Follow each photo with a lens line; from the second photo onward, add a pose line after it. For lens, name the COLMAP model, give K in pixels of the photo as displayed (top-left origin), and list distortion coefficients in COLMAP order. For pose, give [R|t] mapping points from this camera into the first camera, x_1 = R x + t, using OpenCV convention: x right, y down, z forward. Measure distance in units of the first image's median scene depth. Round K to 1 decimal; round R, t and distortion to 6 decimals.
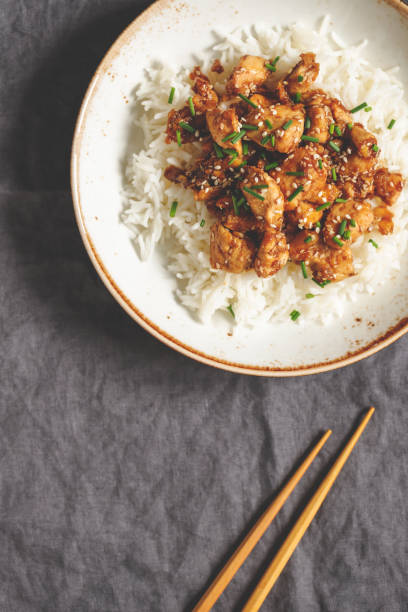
lens RADIAL K [[1989.7, 0, 203.0], [0, 1989.7, 301.5], [0, 0, 1]] dist [-0.026315, 0.000000]
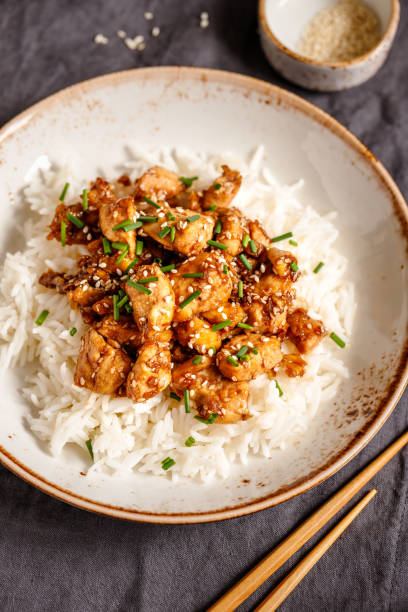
lens RADIAL K [[1989.7, 0, 202.9], [0, 1989.7, 298.5], [0, 0, 1]] dist [-0.026315, 0.000000]
pose [[0.987835, 0.151252, -0.036129, 0.079909], [-0.152381, 0.895137, -0.418940, 0.282536], [-0.031025, 0.419349, 0.907295, 0.254967]]
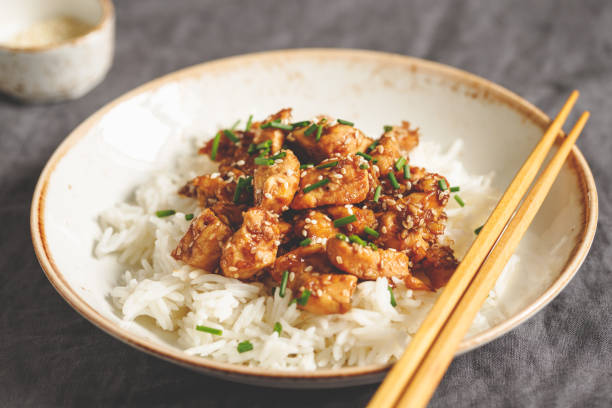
lens RADIAL K [[1989.7, 0, 306.9], [0, 1989.7, 202.0], [0, 0, 1]] dist [-0.026315, 0.000000]
pose [[0.897018, 0.242101, -0.369790, 0.309371], [-0.441547, 0.528443, -0.725110, 0.471384], [0.019863, 0.813717, 0.580922, 0.573061]]
